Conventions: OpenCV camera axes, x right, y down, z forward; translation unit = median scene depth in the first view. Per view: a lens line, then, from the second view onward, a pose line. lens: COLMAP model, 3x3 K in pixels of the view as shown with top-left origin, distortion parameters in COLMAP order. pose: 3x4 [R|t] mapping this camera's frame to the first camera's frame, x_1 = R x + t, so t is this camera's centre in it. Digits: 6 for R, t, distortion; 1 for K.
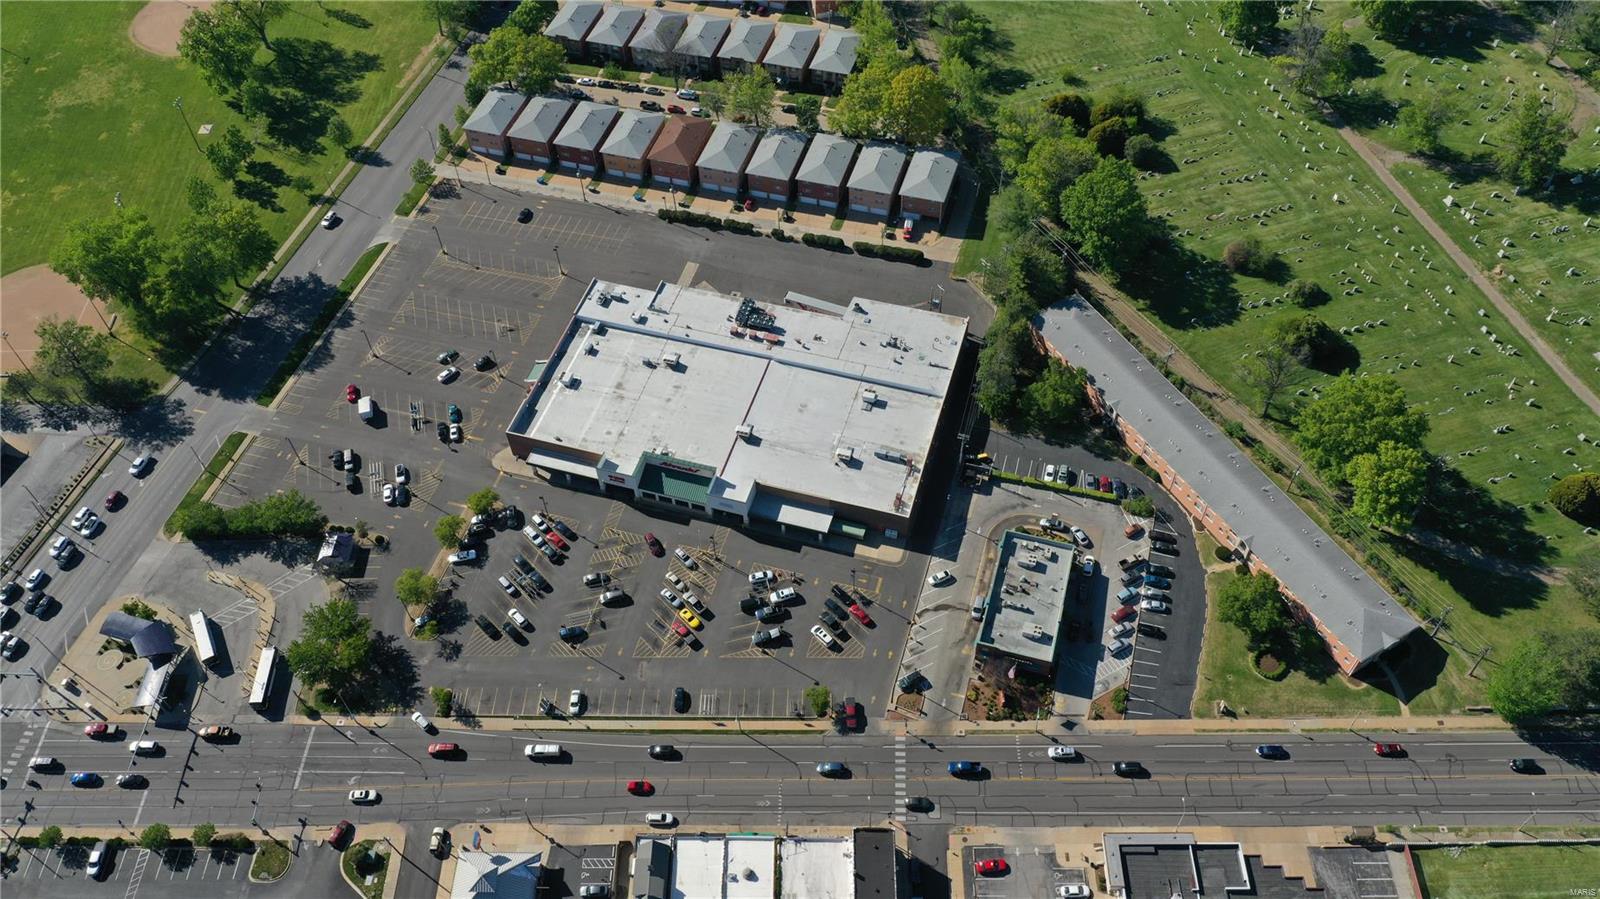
lens RADIAL K [[1262.9, 0, 798.1], [0, 1262.9, 449.8], [0, 0, 1]] dist [-0.002855, 0.014336]
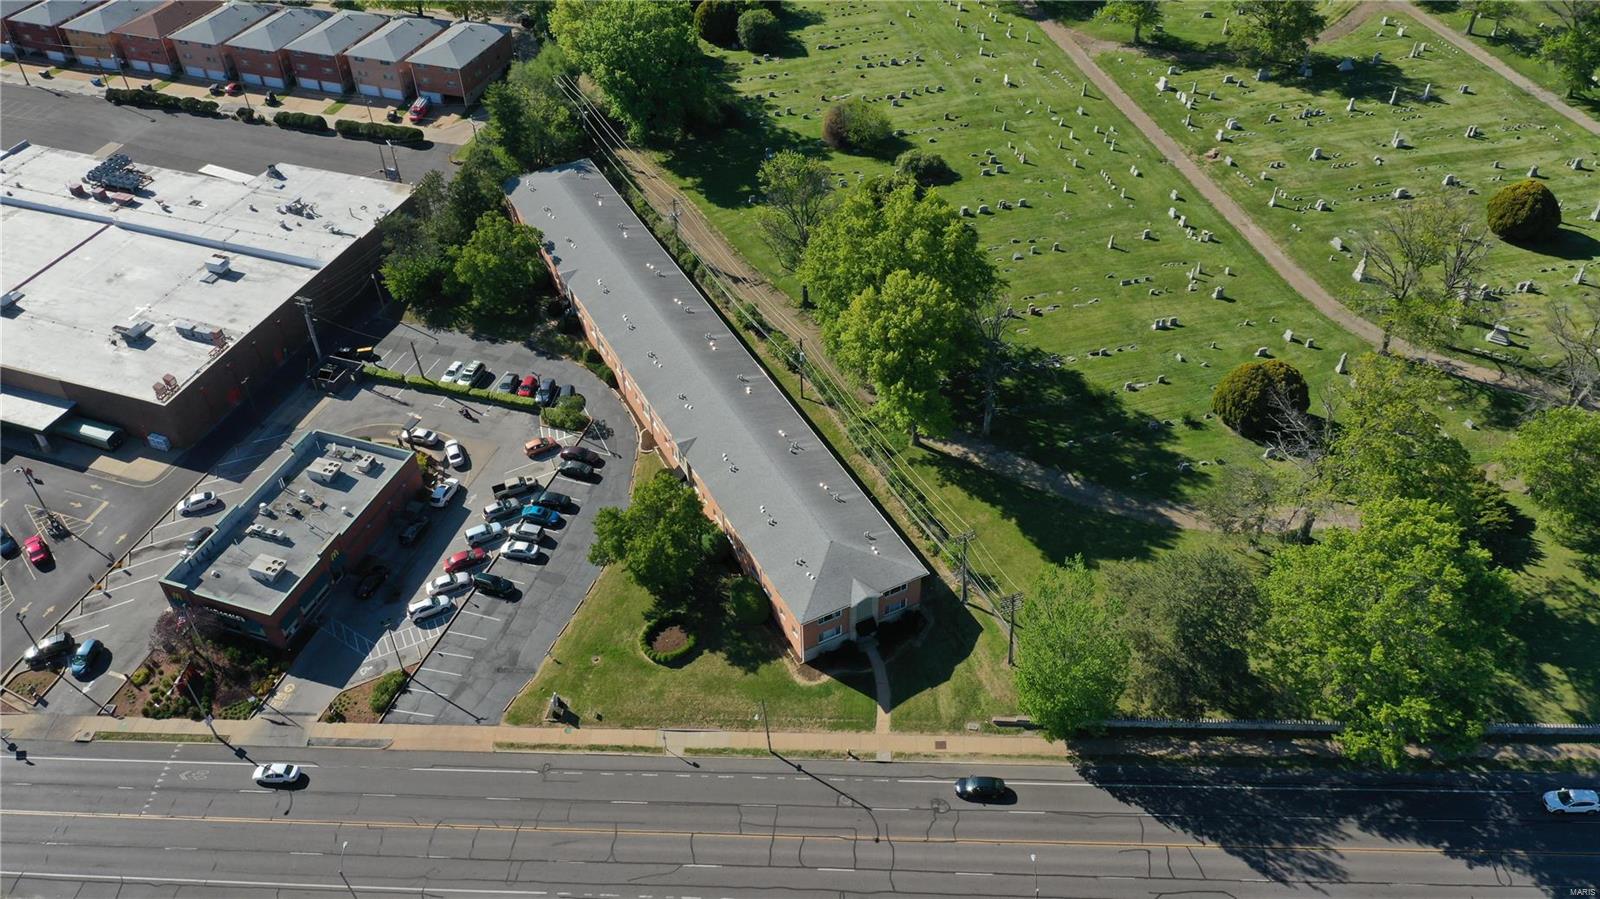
lens RADIAL K [[1262.9, 0, 798.1], [0, 1262.9, 449.8], [0, 0, 1]] dist [-0.002855, 0.014336]
pose [[0.998898, 0.035635, -0.030541, 0.412728], [-0.040619, 0.982408, -0.182274, 0.173453], [0.023508, 0.183313, 0.982773, 0.406977]]
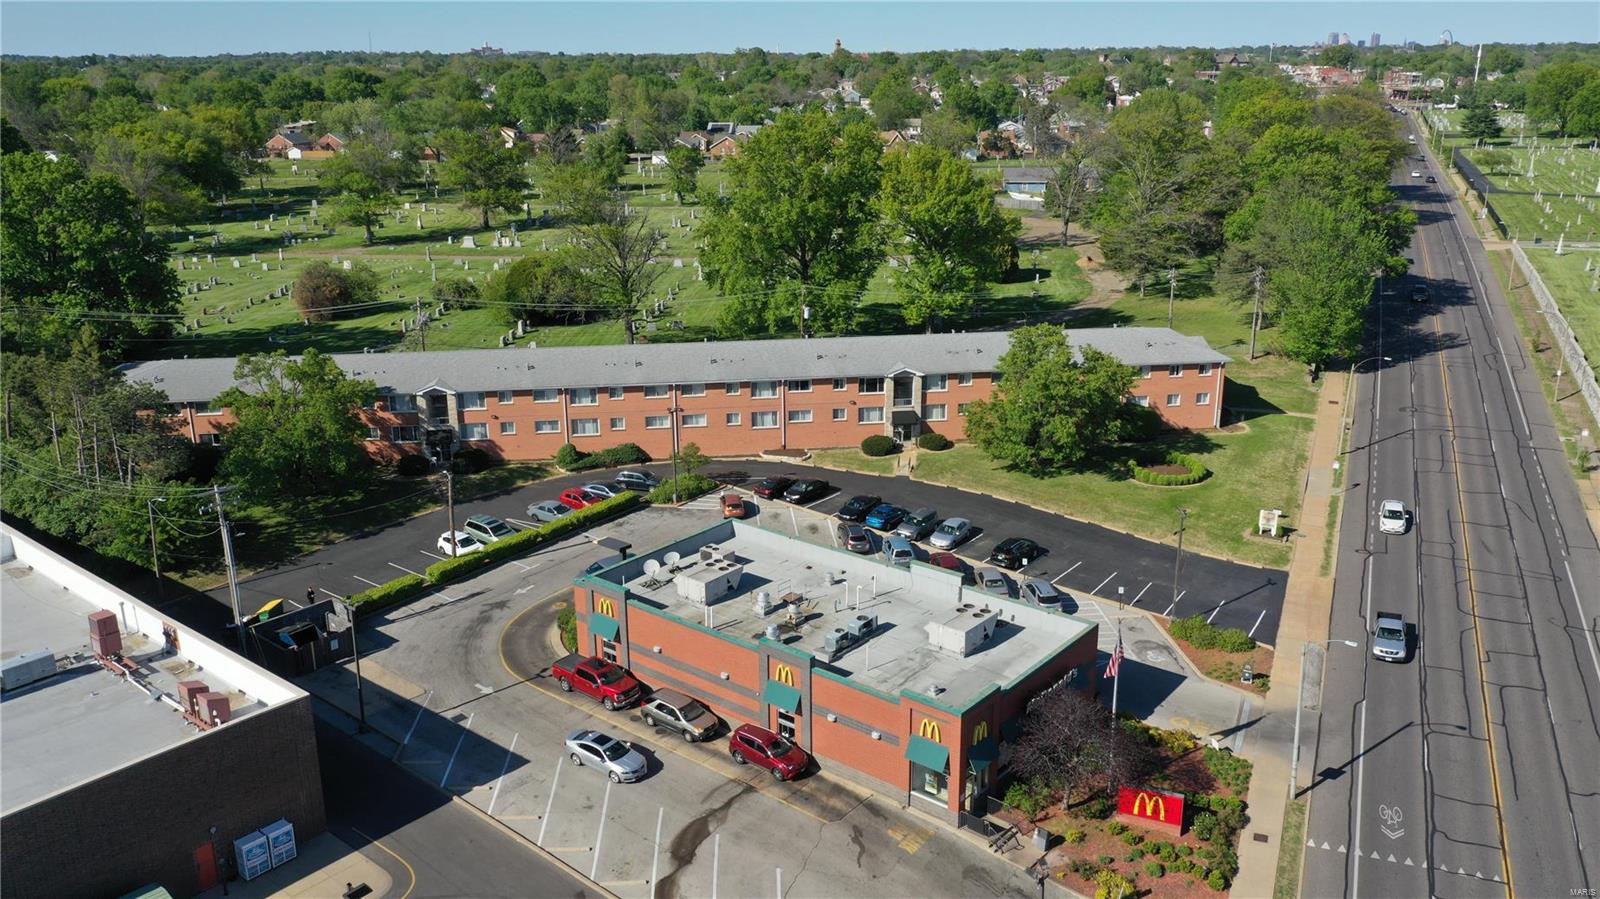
lens RADIAL K [[1262.9, 0, 798.1], [0, 1262.9, 449.8], [0, 0, 1]] dist [-0.002855, 0.014336]
pose [[0.385354, -0.247644, 0.888918, -0.072844], [0.719055, 0.684326, -0.121069, 0.115395], [-0.578328, 0.685835, 0.441777, 0.811270]]
